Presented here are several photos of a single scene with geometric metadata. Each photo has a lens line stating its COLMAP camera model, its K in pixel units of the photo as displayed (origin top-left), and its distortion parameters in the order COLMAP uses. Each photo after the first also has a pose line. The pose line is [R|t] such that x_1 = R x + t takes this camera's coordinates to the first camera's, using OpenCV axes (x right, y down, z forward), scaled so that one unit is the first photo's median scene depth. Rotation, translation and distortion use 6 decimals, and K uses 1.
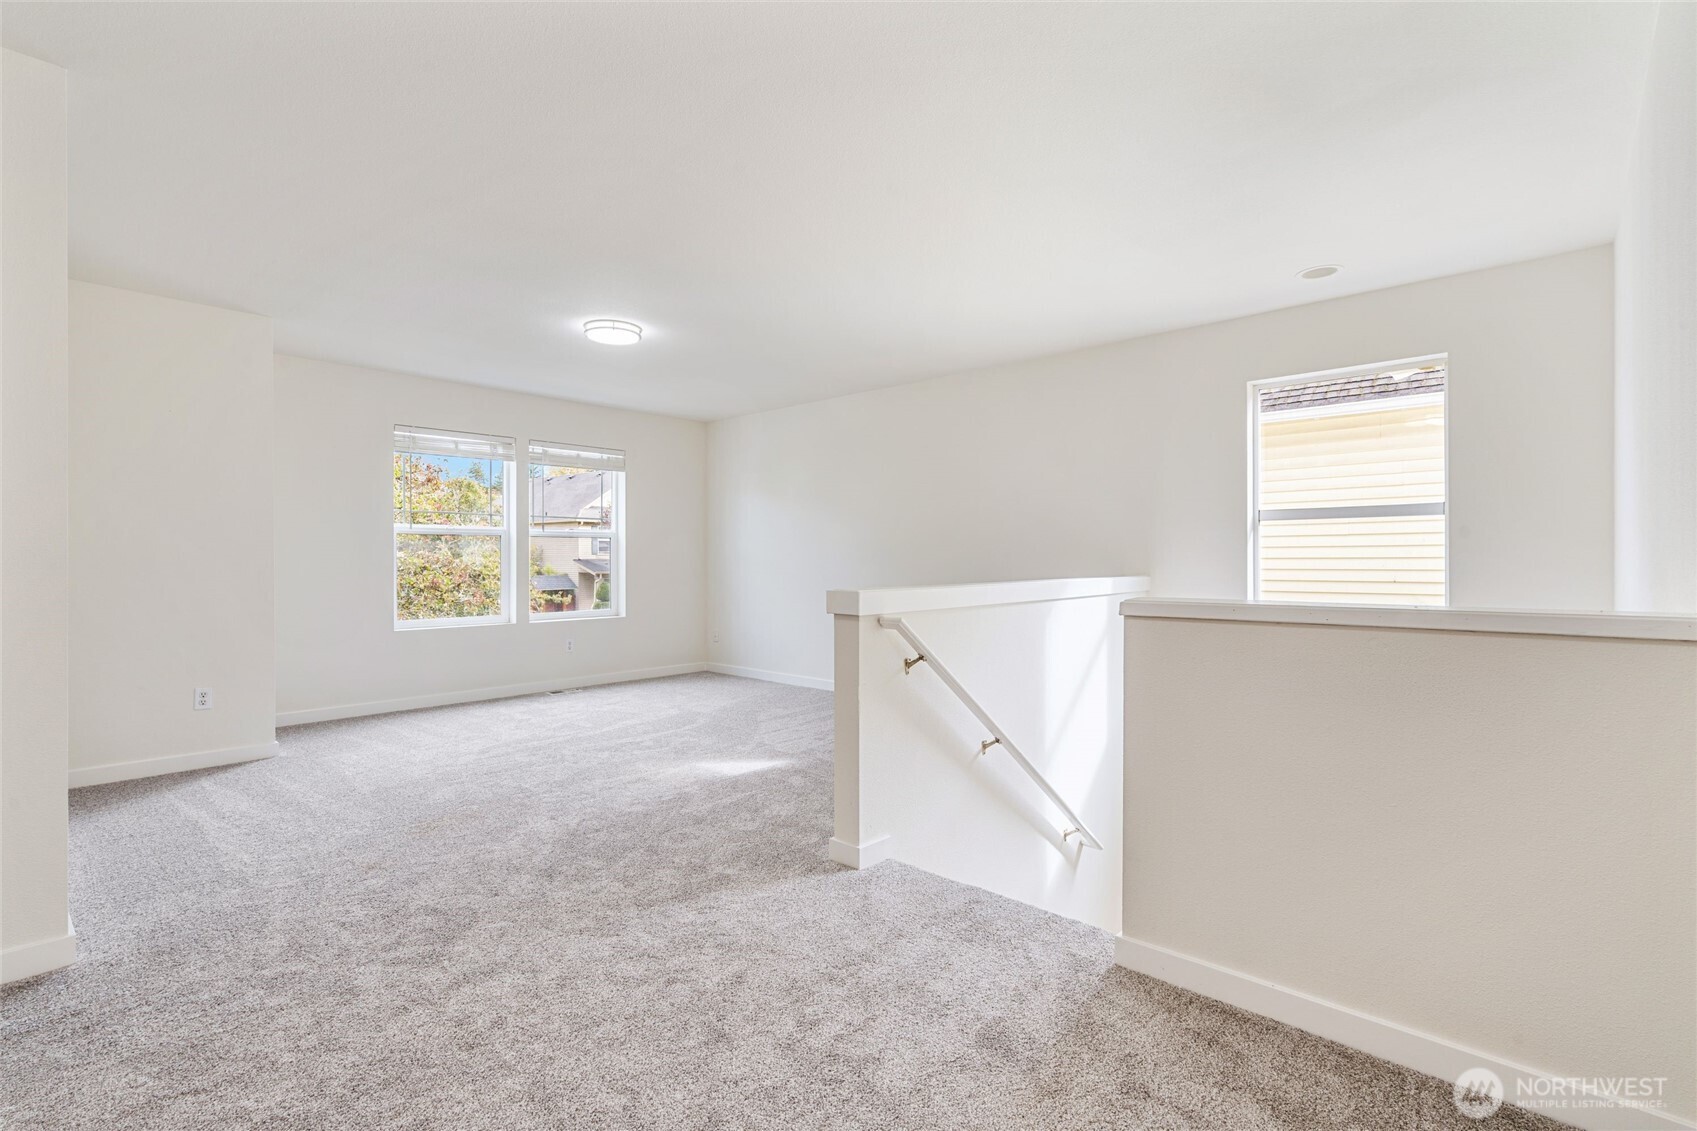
lens RADIAL K [[780.2, 0, 848.5], [0, 780.2, 565.5], [0, 0, 1]] dist [0.001097, 0.001161]
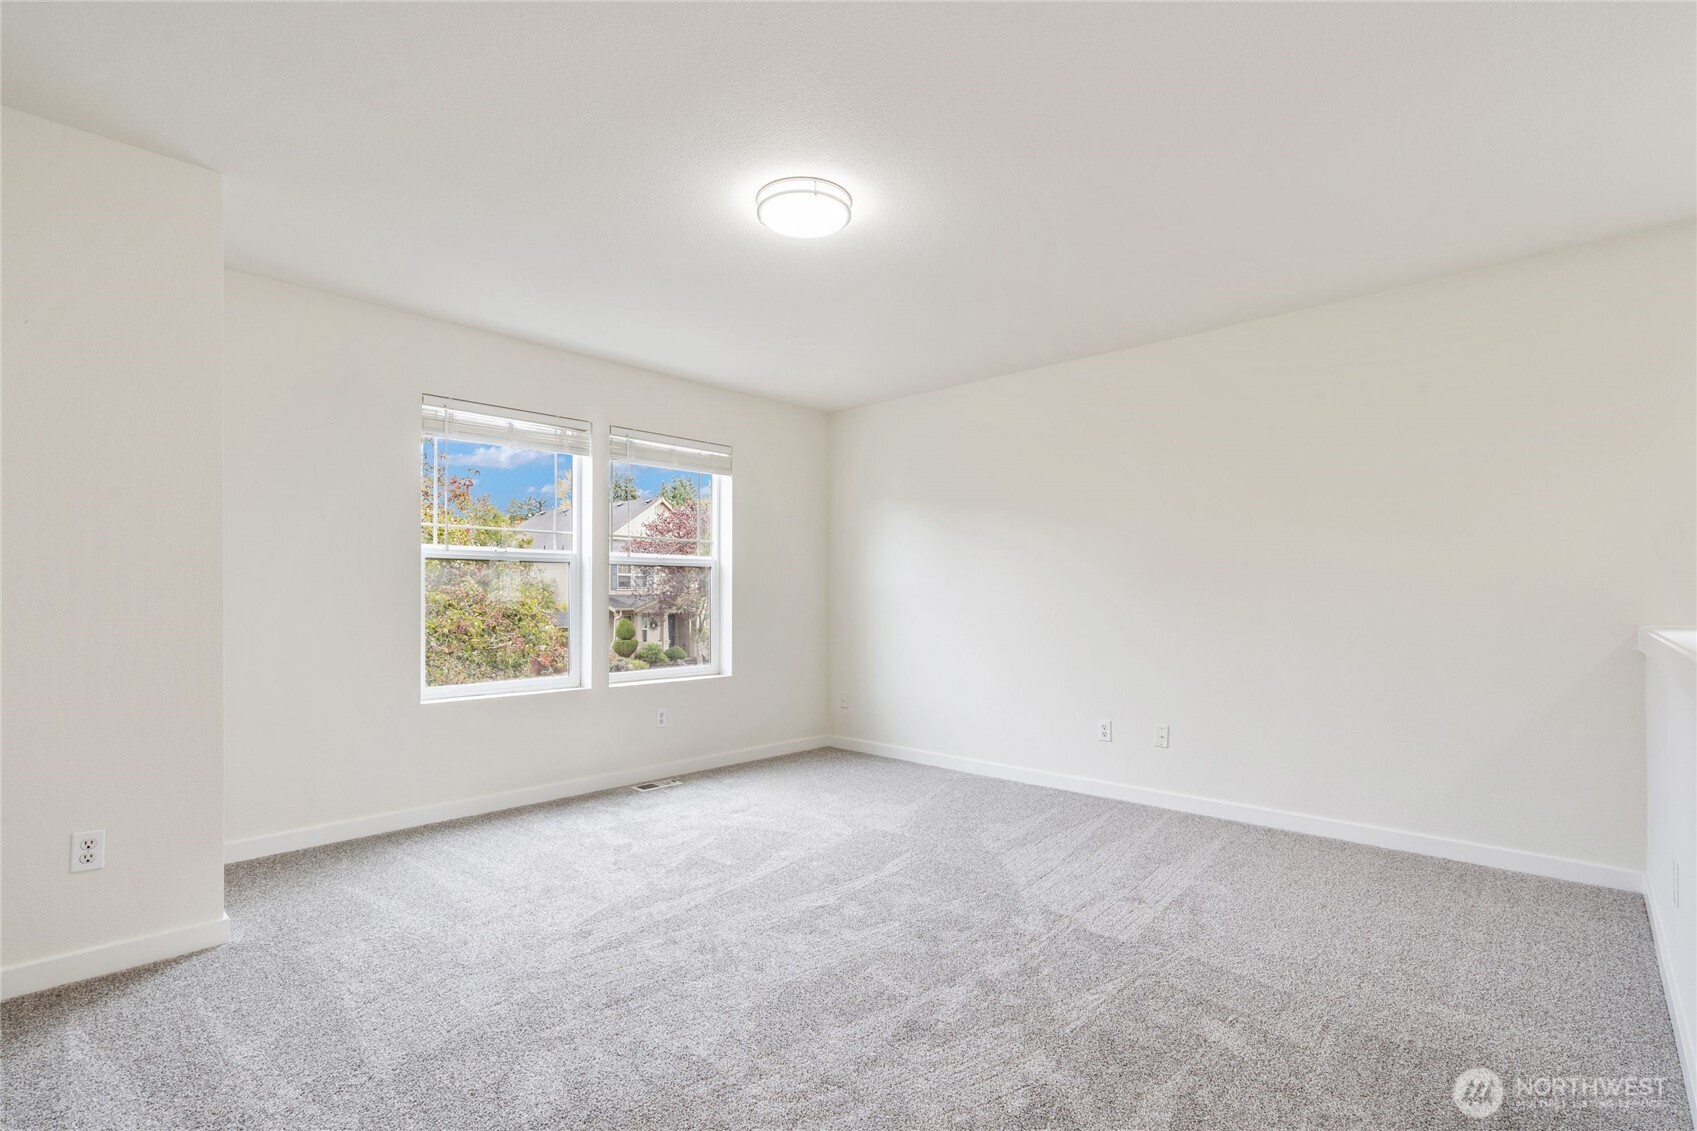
lens RADIAL K [[793.8, 0, 846.7], [0, 793.8, 597.1], [0, 0, 1]] dist [-0.000390, -0.000270]
pose [[0.999897, 0.002809, -0.014107, -0.183664], [-0.002889, 0.999980, -0.005691, -0.003331], [0.014090, 0.005731, 0.999884, 0.287623]]
